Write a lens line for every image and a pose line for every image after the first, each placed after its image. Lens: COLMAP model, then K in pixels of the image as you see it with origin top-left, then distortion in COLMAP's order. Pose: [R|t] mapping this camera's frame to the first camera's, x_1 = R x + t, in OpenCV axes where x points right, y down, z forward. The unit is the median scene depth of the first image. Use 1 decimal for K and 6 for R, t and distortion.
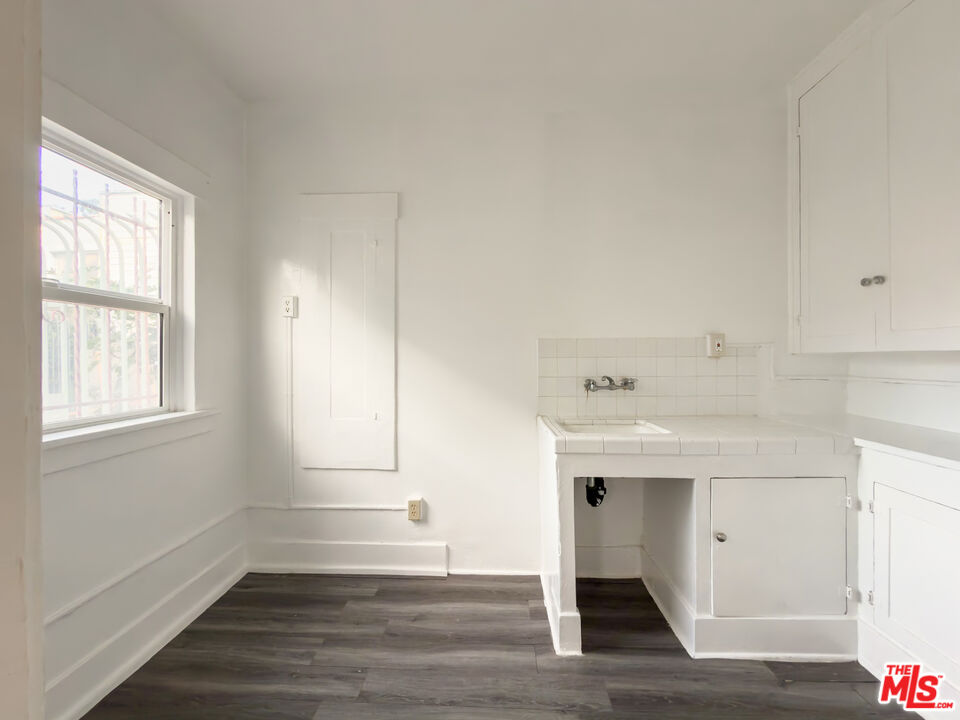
lens RADIAL K [[390.5, 0, 486.2], [0, 390.5, 358.3], [0, 0, 1]] dist [-0.005354, 0.000399]
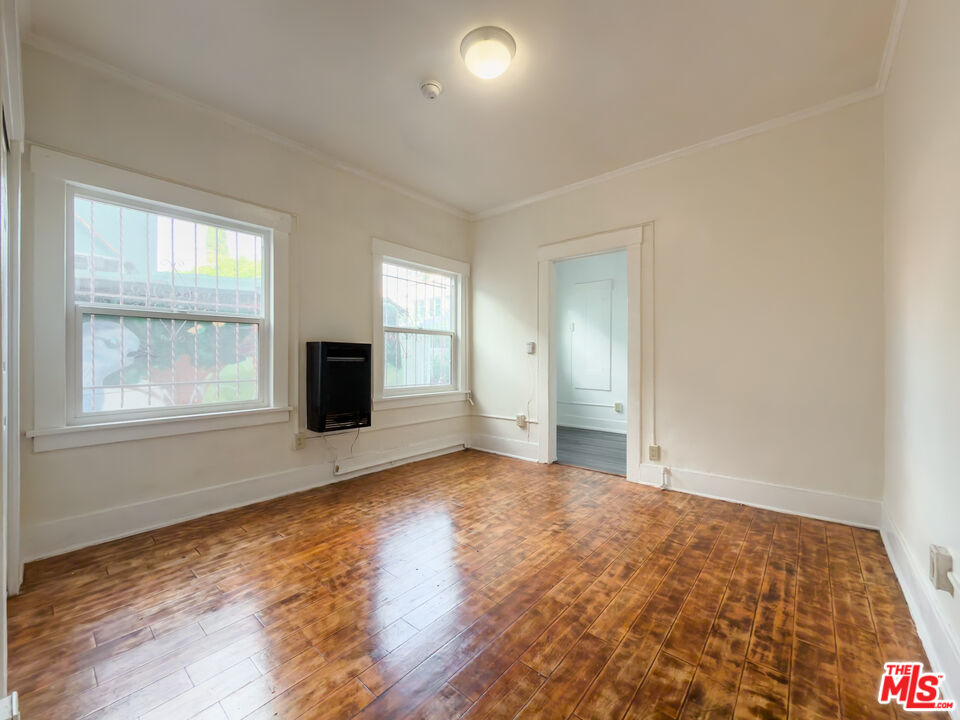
lens RADIAL K [[390.5, 0, 487.1], [0, 390.5, 361.3], [0, 0, 1]] dist [-0.005354, 0.000399]
pose [[0.800901, 0.007501, -0.598750, 0.741754], [-0.008124, 0.999966, 0.001660, 0.109276], [0.598742, 0.003535, 0.800934, -1.729441]]
